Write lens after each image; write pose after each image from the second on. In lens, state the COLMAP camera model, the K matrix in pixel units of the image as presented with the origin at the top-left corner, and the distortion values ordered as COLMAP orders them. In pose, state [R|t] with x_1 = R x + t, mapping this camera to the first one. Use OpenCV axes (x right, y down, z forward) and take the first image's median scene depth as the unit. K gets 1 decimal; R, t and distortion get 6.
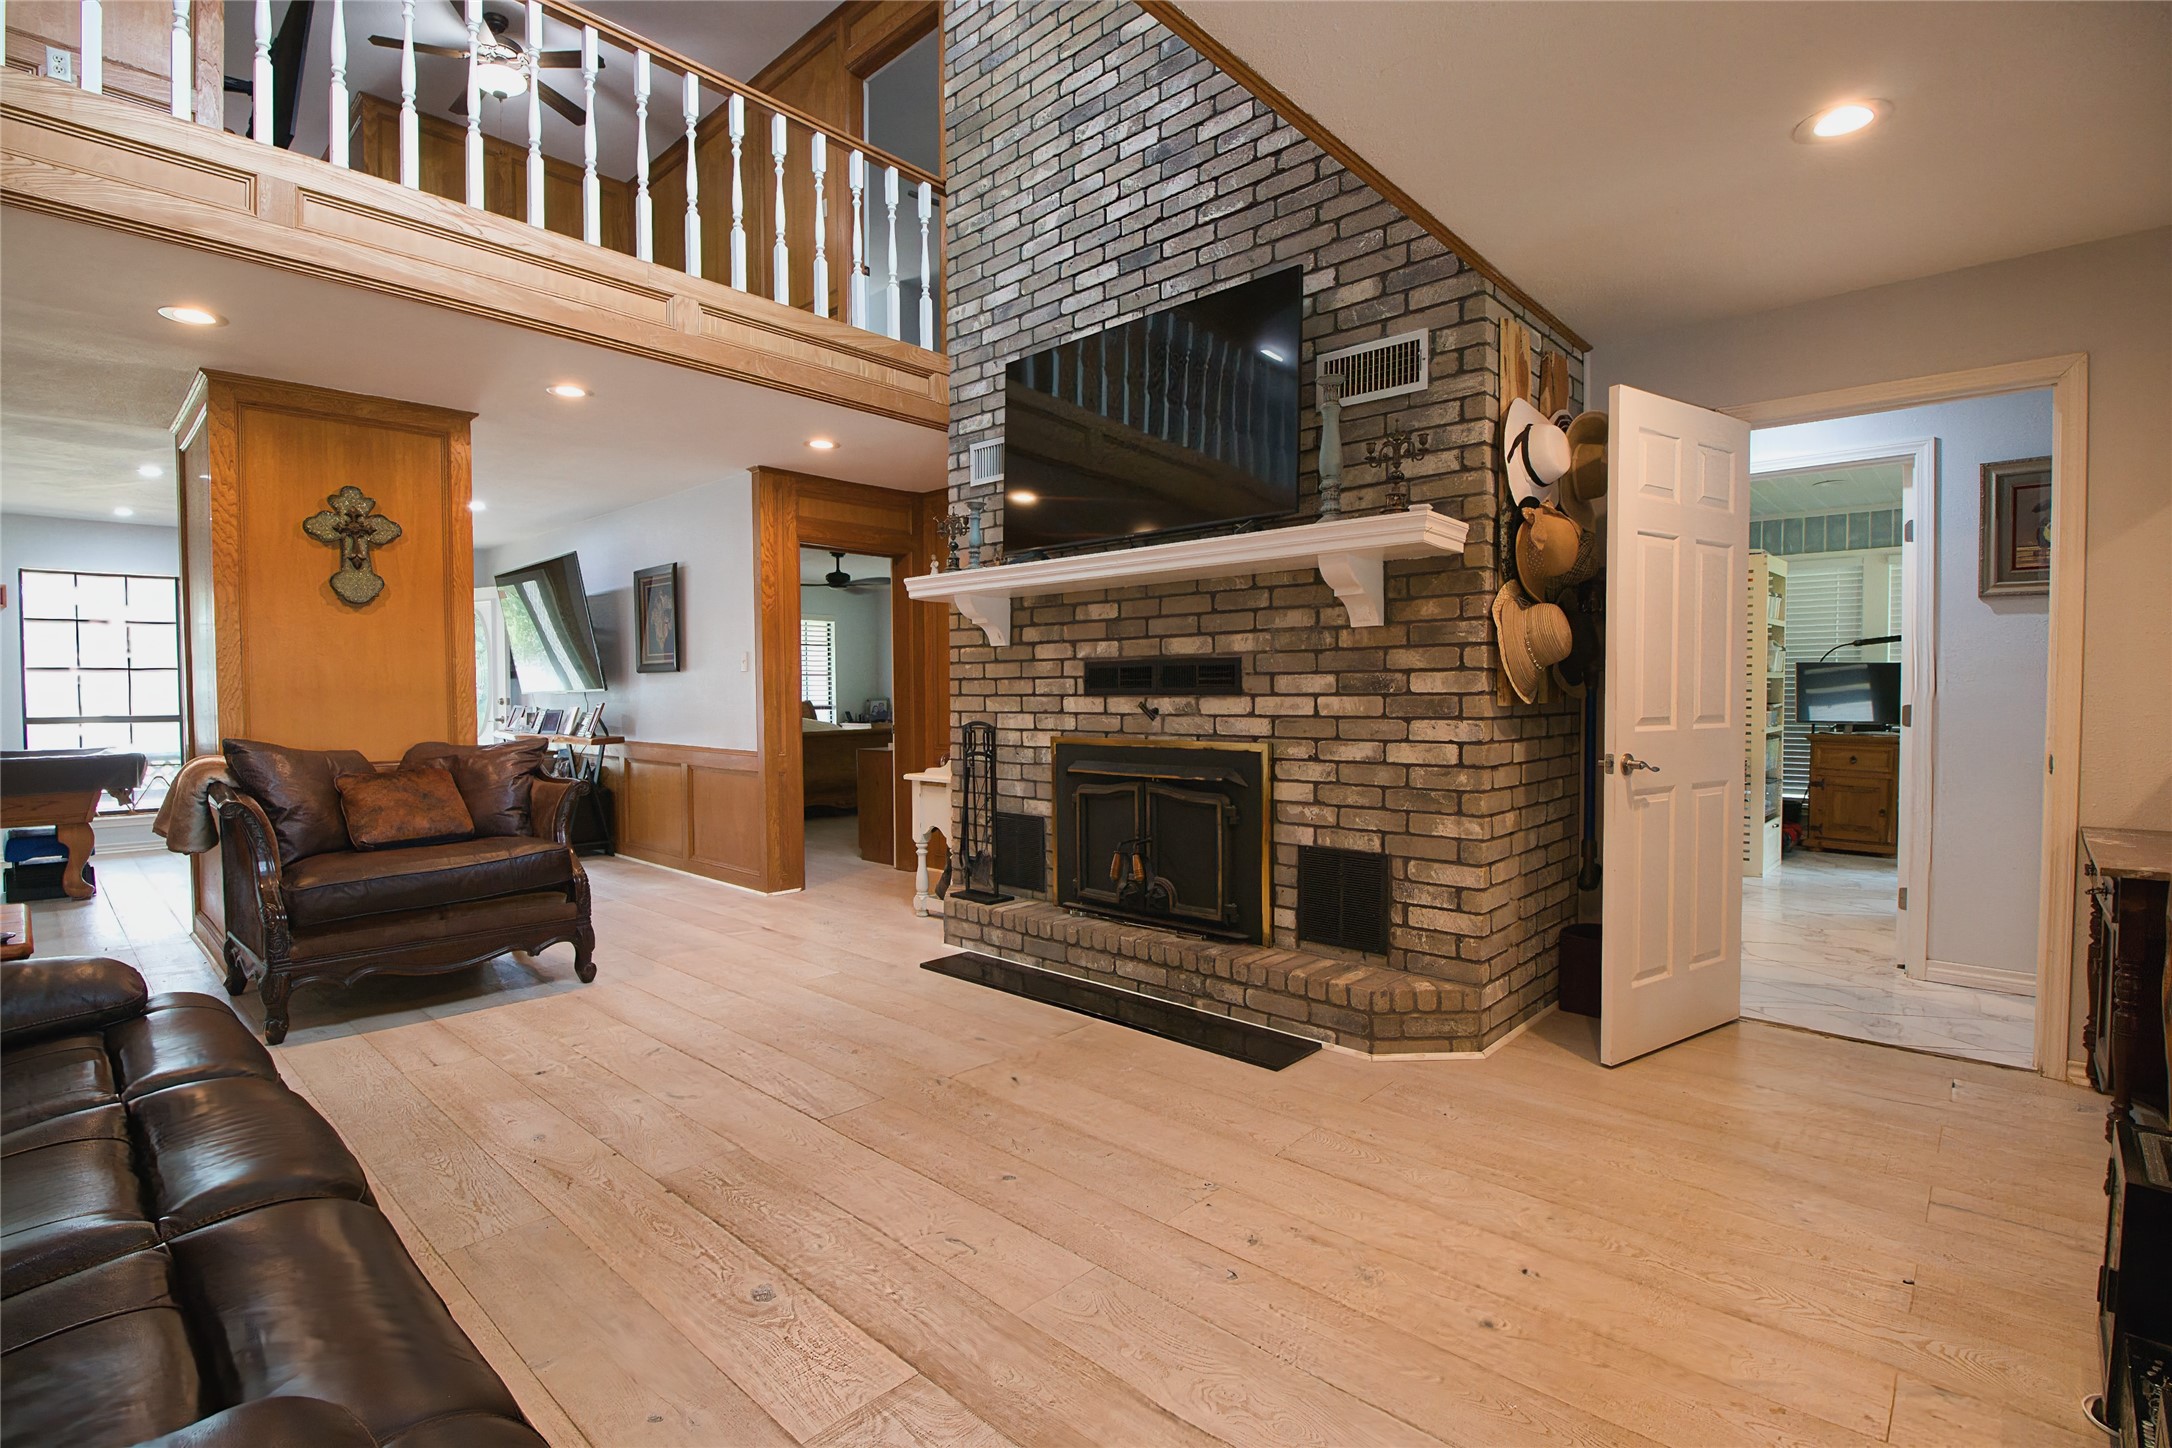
lens RADIAL K [[1007.6, 0, 1080.4], [0, 1007.6, 722.3], [0, 0, 1]] dist [0.000916, -0.012042]
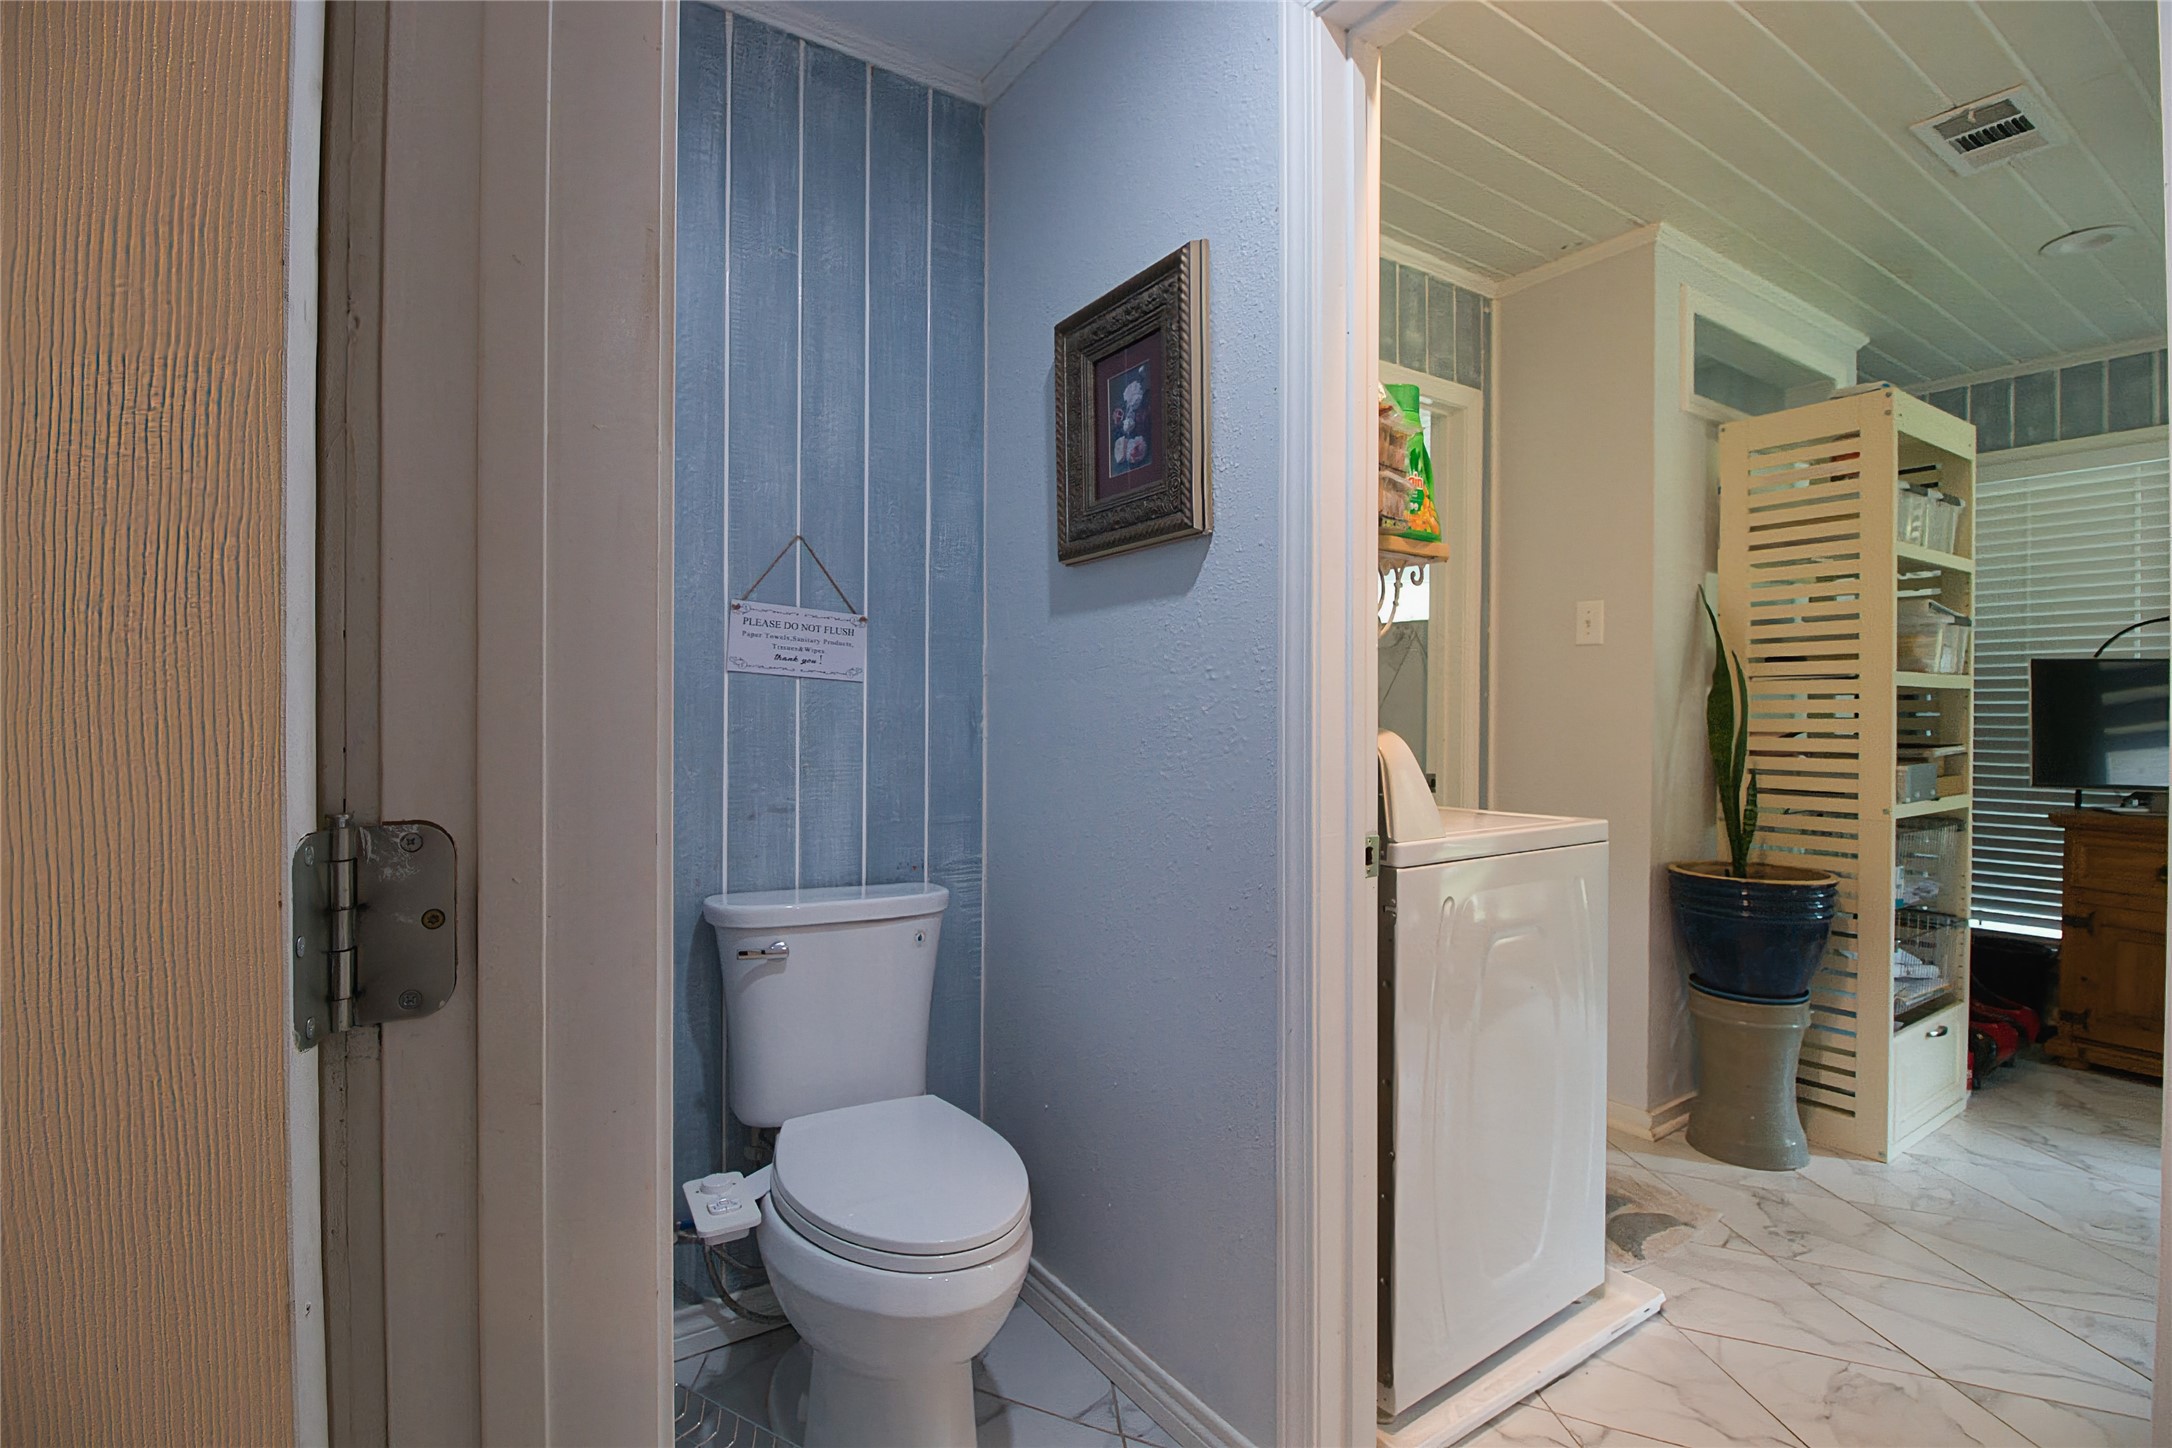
lens RADIAL K [[1007.6, 0, 1080.4], [0, 1007.6, 722.3], [0, 0, 1]] dist [0.000916, -0.012042]
pose [[0.974990, 0.008441, -0.222088, 0.789572], [-0.014323, 0.999588, -0.024891, -0.023794], [0.221787, 0.027450, 0.974709, 0.919785]]
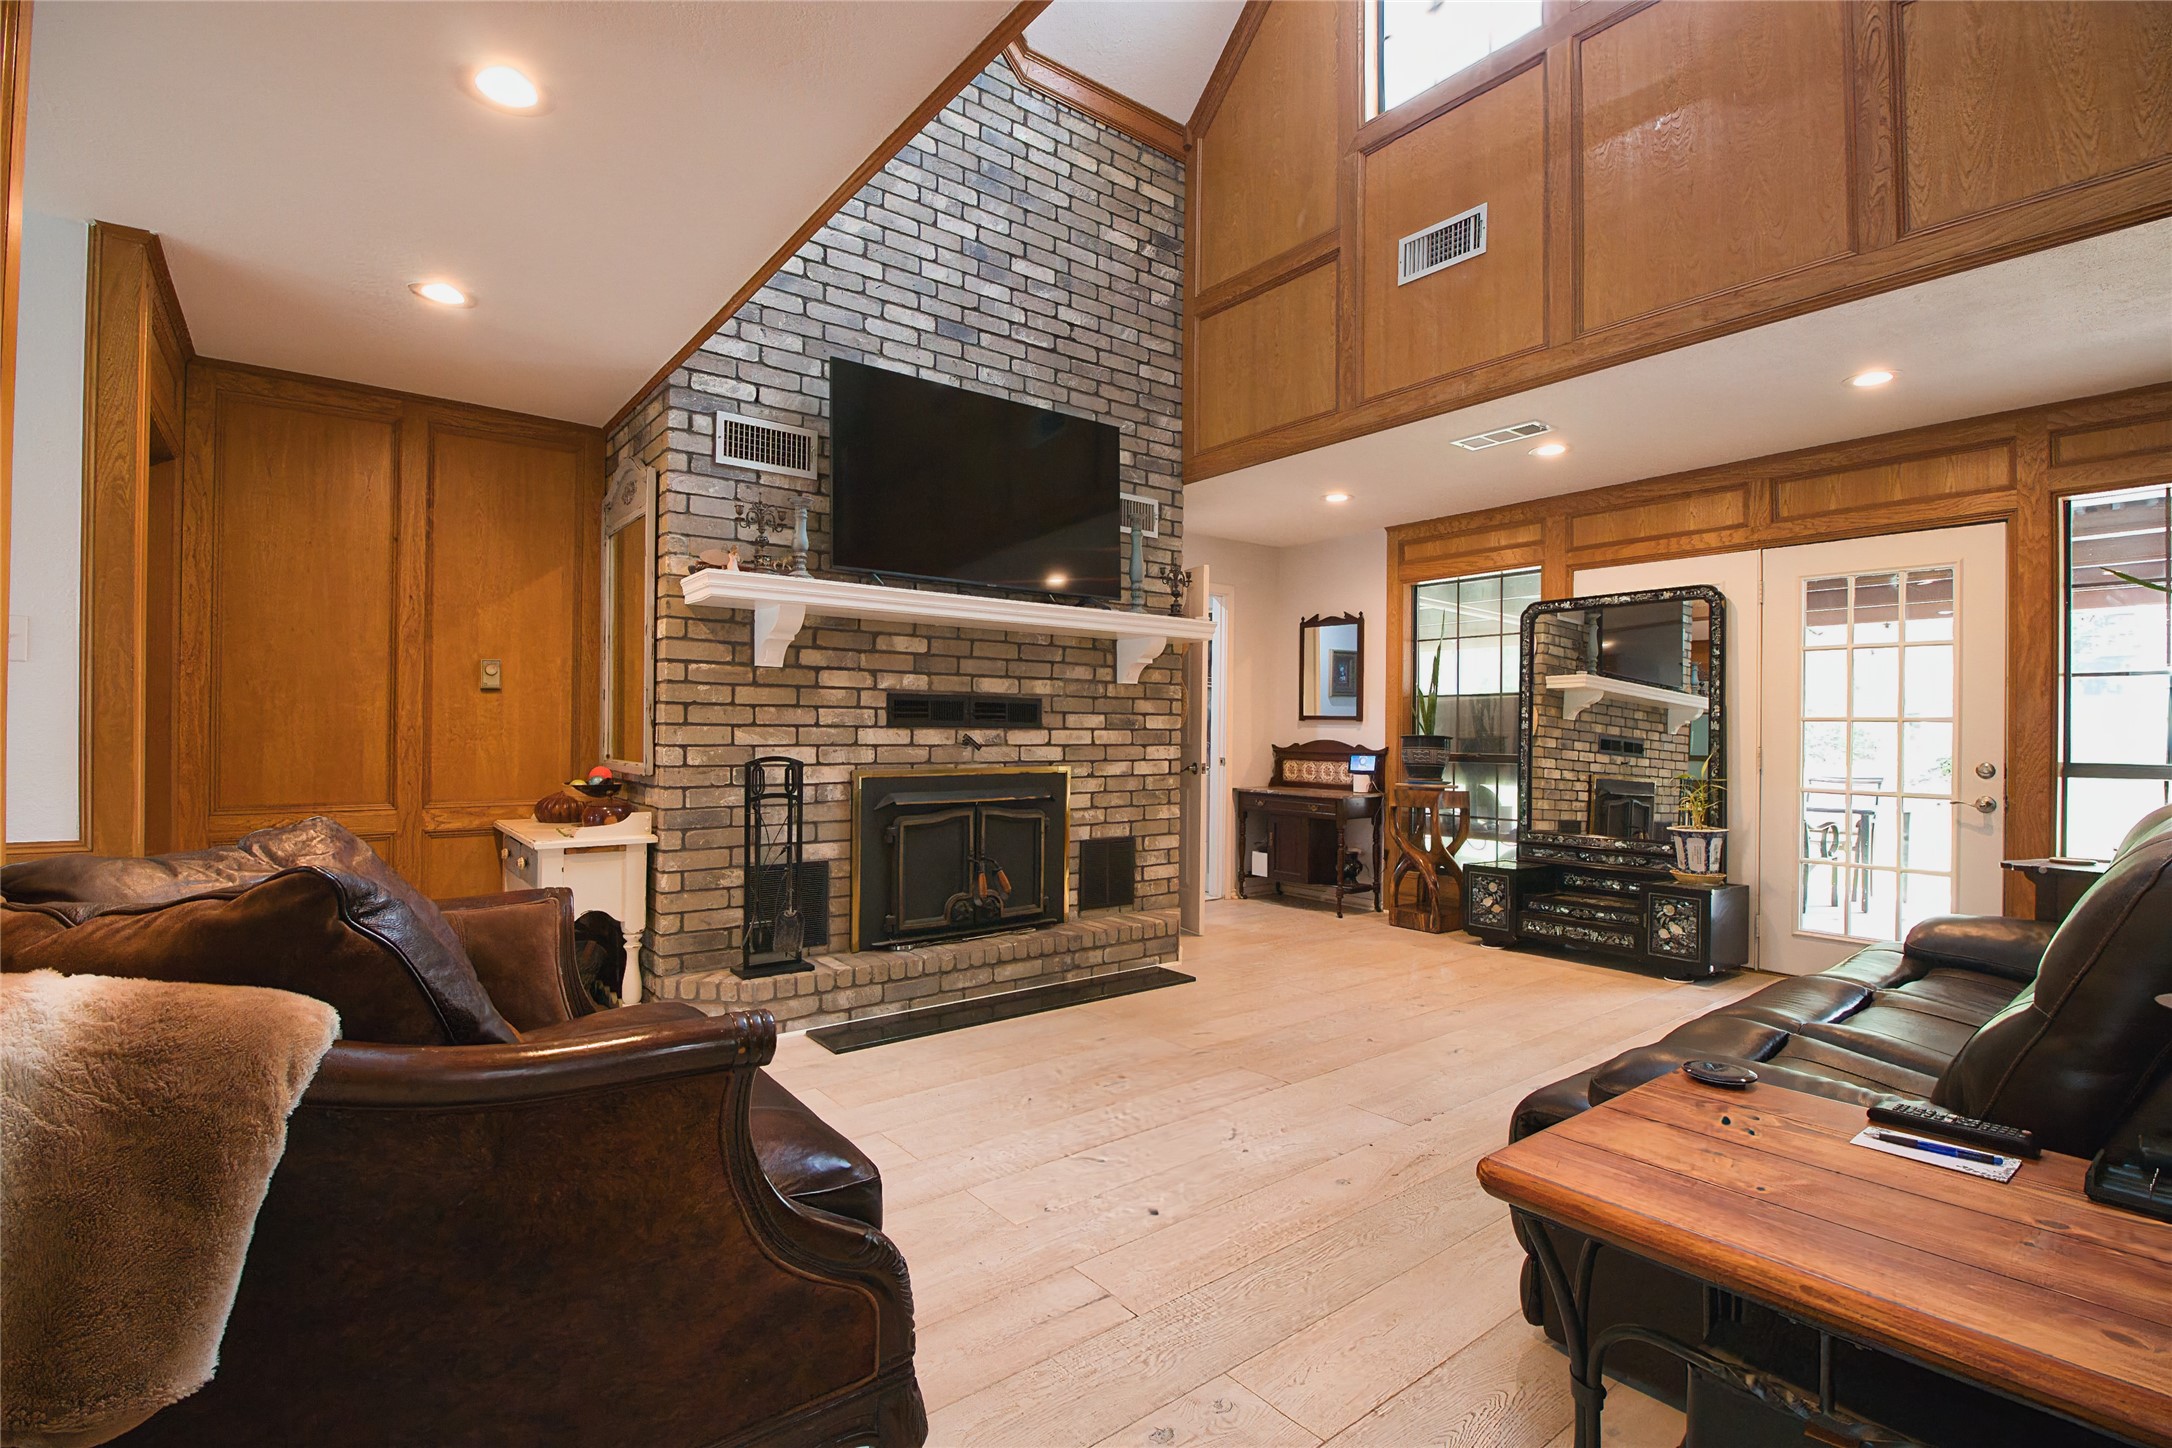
lens RADIAL K [[1007.6, 0, 1080.4], [0, 1007.6, 722.3], [0, 0, 1]] dist [0.000916, -0.012042]
pose [[0.156026, 0.013974, 0.987654, -1.057041], [0.018442, 0.999684, -0.017058, -0.012471], [-0.987581, 0.020876, 0.155719, 0.745007]]
